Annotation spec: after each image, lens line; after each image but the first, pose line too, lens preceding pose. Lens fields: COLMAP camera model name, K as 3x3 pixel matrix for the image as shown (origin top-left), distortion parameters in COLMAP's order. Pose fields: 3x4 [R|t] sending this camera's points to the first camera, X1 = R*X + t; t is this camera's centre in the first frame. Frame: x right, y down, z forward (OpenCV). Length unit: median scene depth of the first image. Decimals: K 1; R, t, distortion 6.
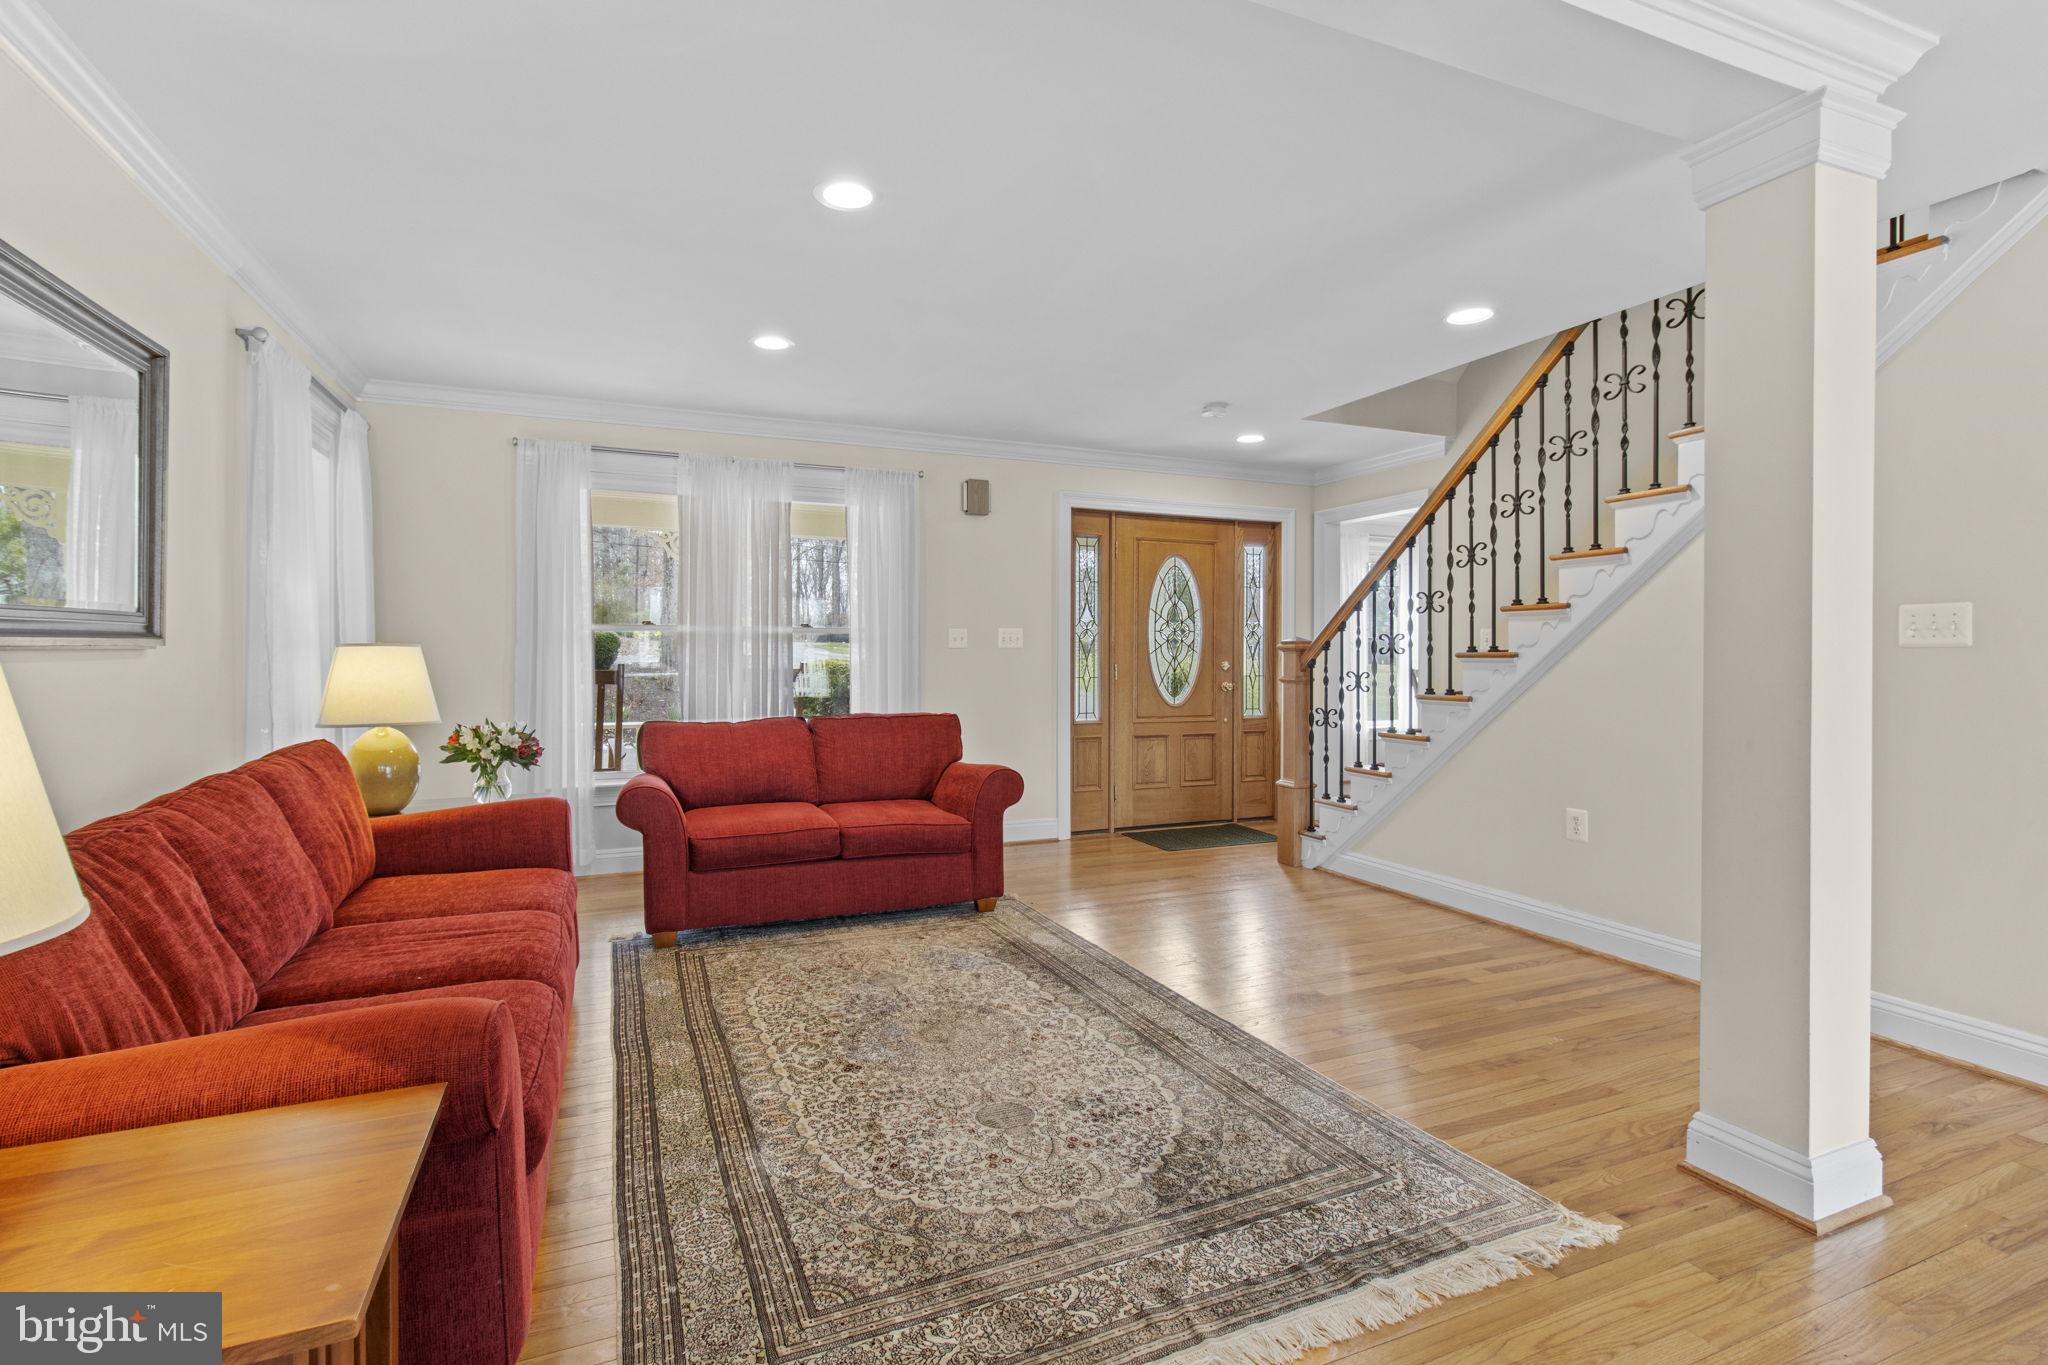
lens RADIAL K [[951.2, 0, 1012.0], [0, 951.2, 662.7], [0, 0, 1]] dist [0.001895, 0.000138]
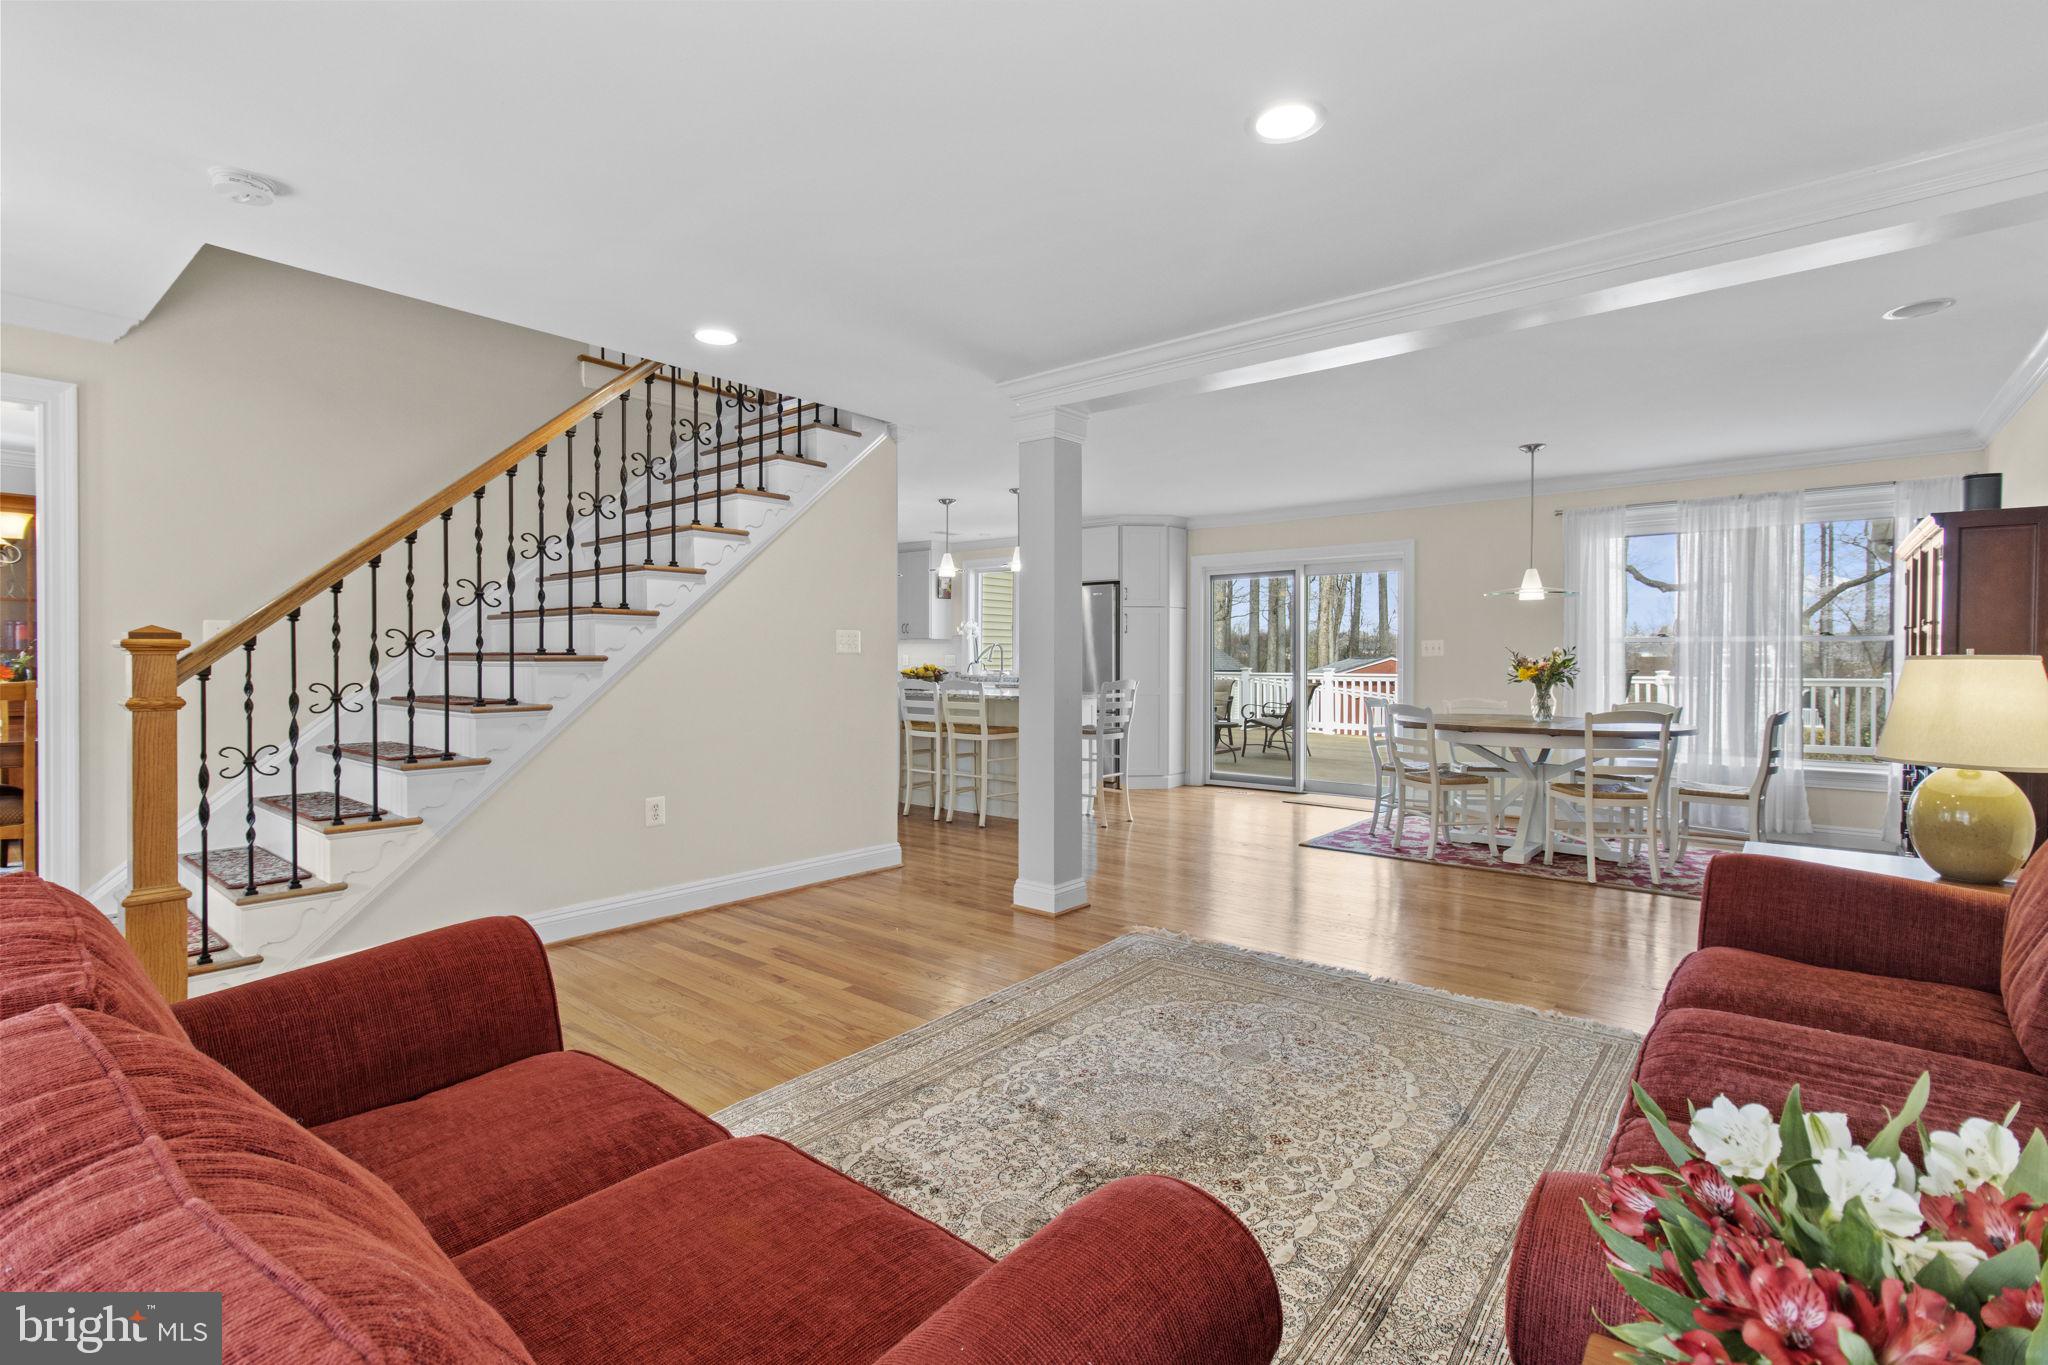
lens RADIAL K [[943.3, 0, 1015.2], [0, 943.3, 672.6], [0, 0, 1]] dist [0.003918, 0.000187]
pose [[-0.456700, -0.017068, 0.889457, -0.665375], [0.006751, 0.999721, 0.022650, -0.015953], [-0.889595, 0.016349, -0.456457, 1.305506]]
